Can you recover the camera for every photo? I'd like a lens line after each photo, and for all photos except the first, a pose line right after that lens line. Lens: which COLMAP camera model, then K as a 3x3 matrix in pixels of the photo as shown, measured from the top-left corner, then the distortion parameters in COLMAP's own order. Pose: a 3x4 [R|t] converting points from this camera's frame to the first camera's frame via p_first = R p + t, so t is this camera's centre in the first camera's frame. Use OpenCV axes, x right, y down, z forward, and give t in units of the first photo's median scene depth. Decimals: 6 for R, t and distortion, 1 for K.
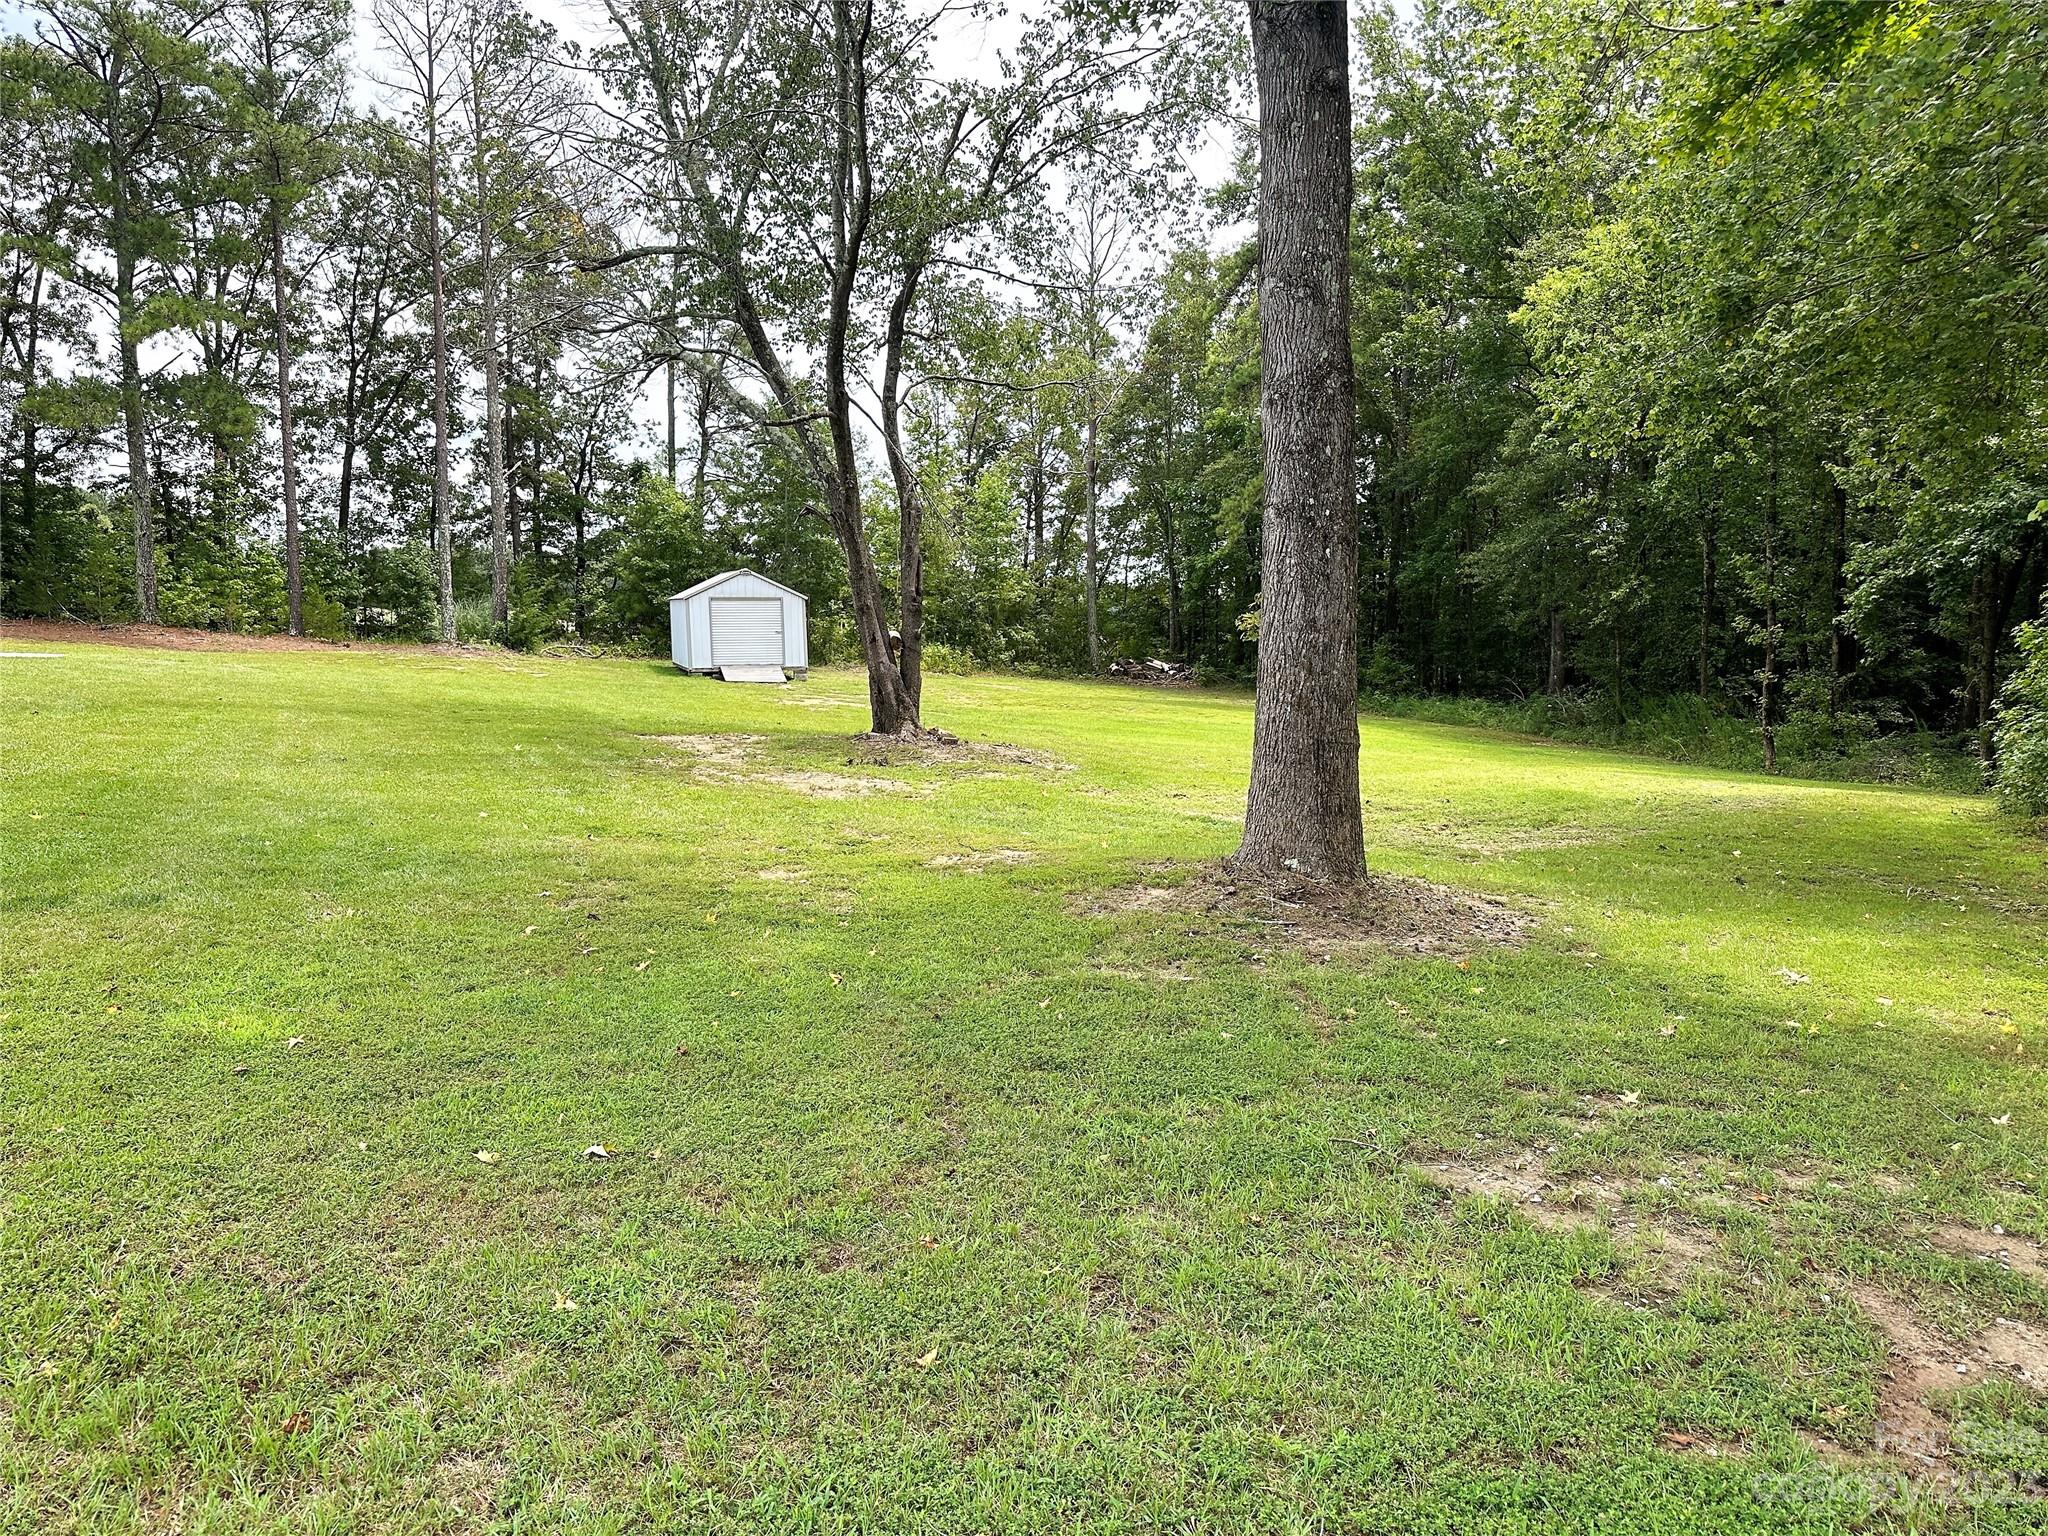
lens RADIAL K [[1497.9, 0, 1024.4], [0, 1497.9, 772.9], [0, 0, 1]] dist [-0.005889, -0.016185]
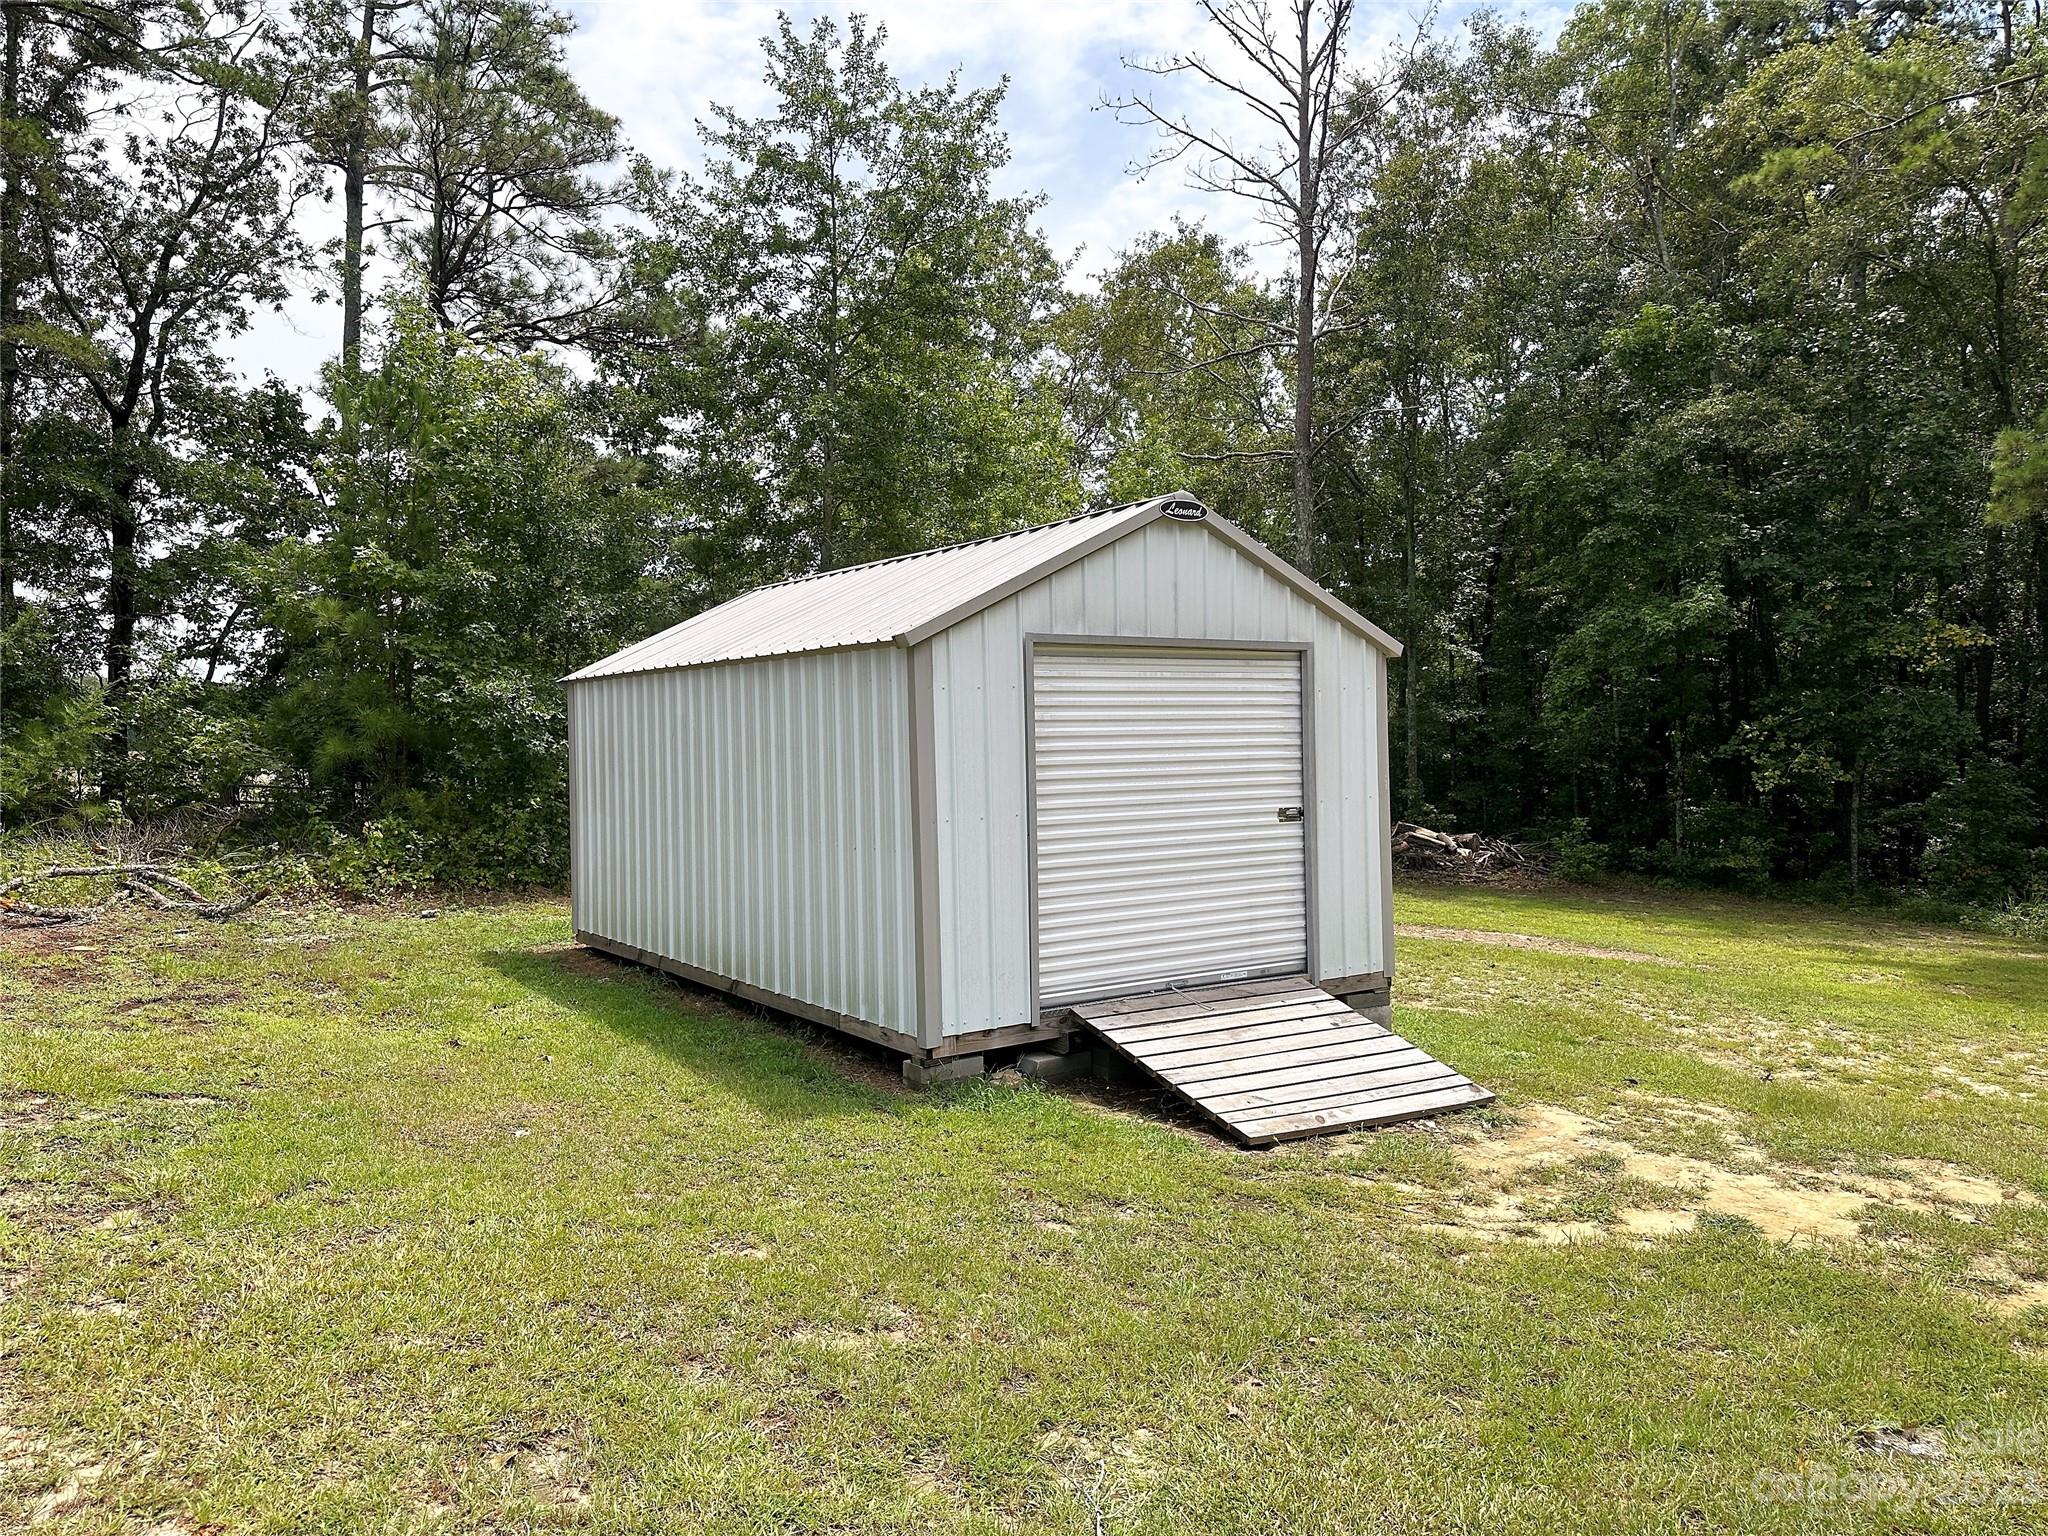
lens RADIAL K [[1497.9, 0, 1019.8], [0, 1497.9, 765.7], [0, 0, 1]] dist [-0.005889, -0.016185]
pose [[0.962608, -0.019303, 0.270209, -0.218157], [0.044933, 0.995018, -0.088992, -0.071905], [-0.267145, 0.097805, 0.958680, 0.697856]]
